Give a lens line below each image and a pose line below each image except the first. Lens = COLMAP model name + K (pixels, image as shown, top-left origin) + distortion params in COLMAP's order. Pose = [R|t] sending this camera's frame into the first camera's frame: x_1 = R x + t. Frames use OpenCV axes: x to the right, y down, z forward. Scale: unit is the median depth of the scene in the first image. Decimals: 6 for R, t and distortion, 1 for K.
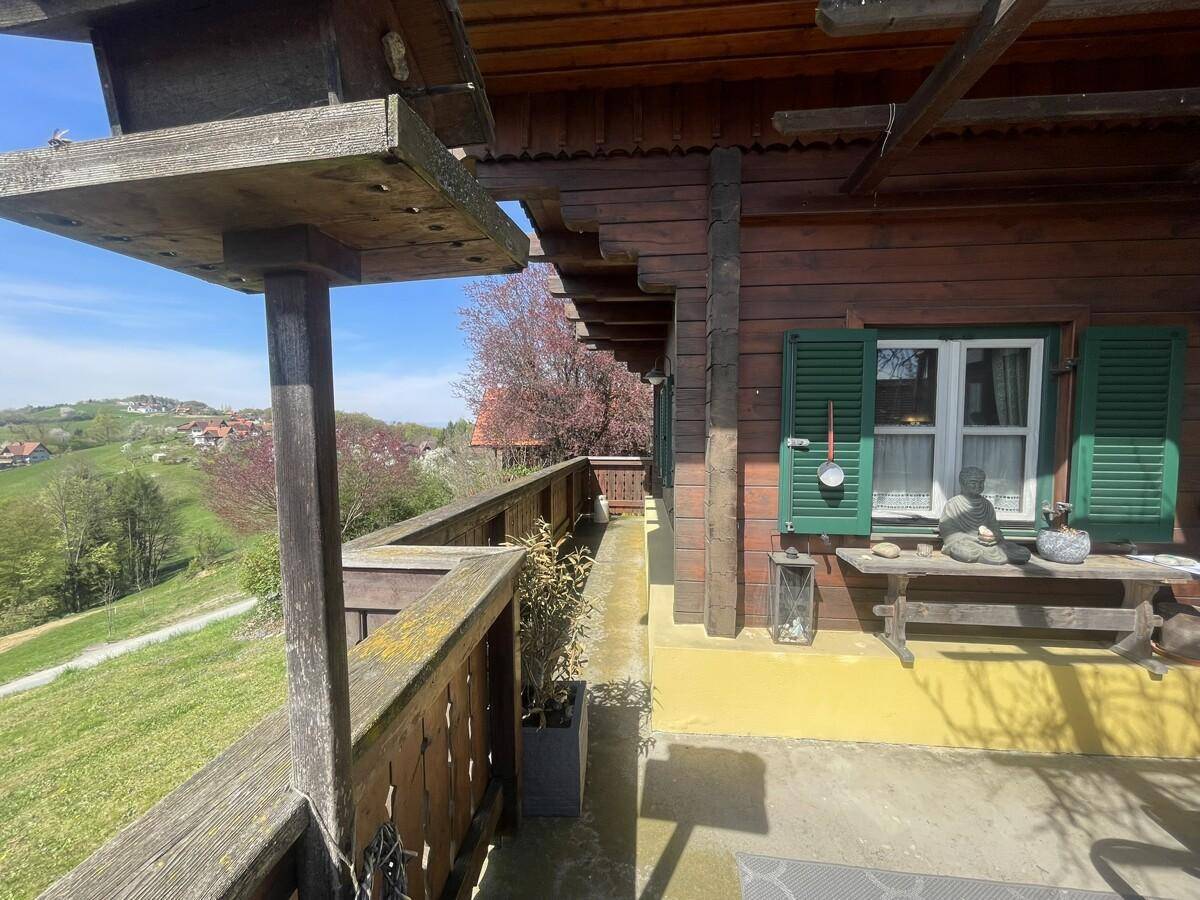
lens RADIAL K [[492.5, 0, 600.4], [0, 492.5, 453.3], [0, 0, 1]] dist [0.002123, -0.000244]
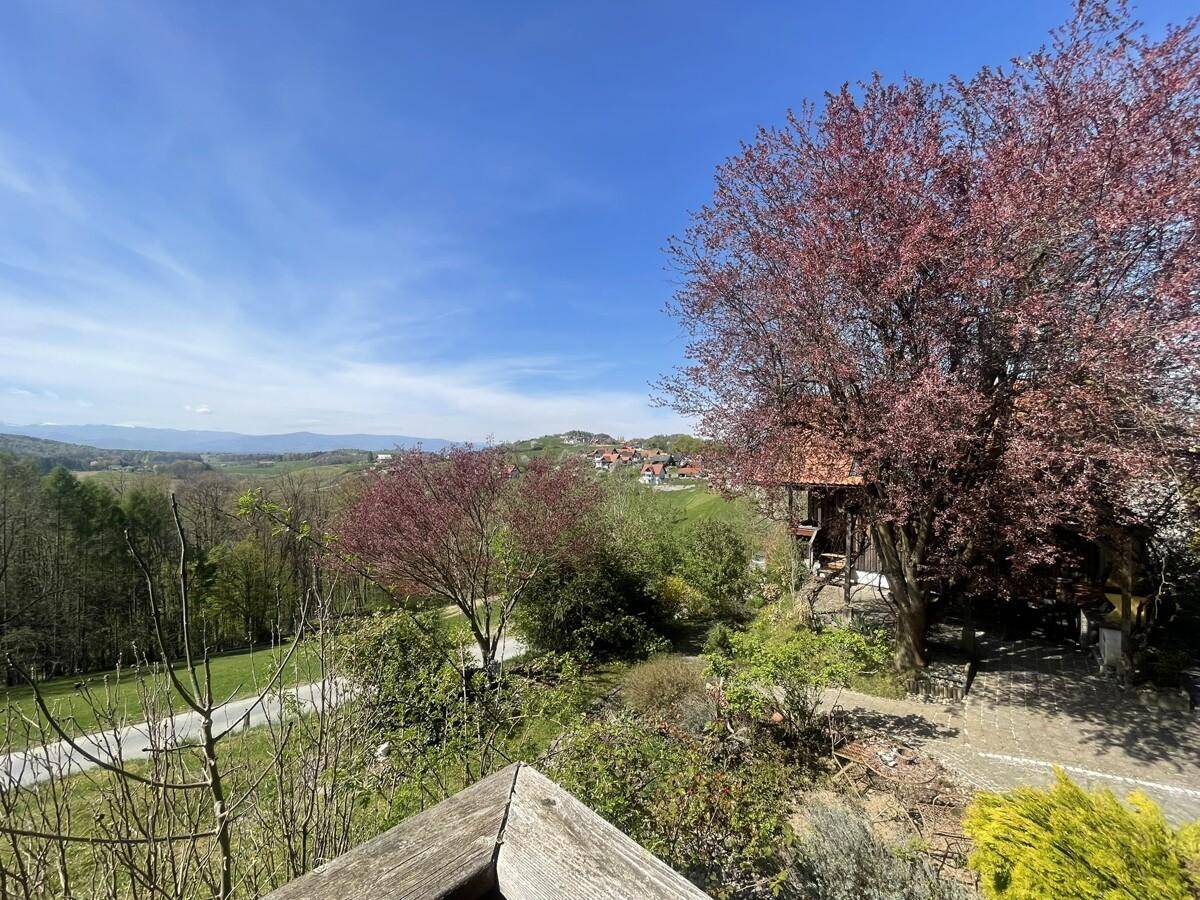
lens RADIAL K [[492.5, 0, 603.3], [0, 492.5, 477.5], [0, 0, 1]] dist [0.002123, -0.000244]
pose [[0.767956, 0.024662, -0.640028, 0.005728], [-0.026003, 0.999635, 0.007318, -0.007599], [0.639975, 0.011023, 0.768317, 0.121746]]
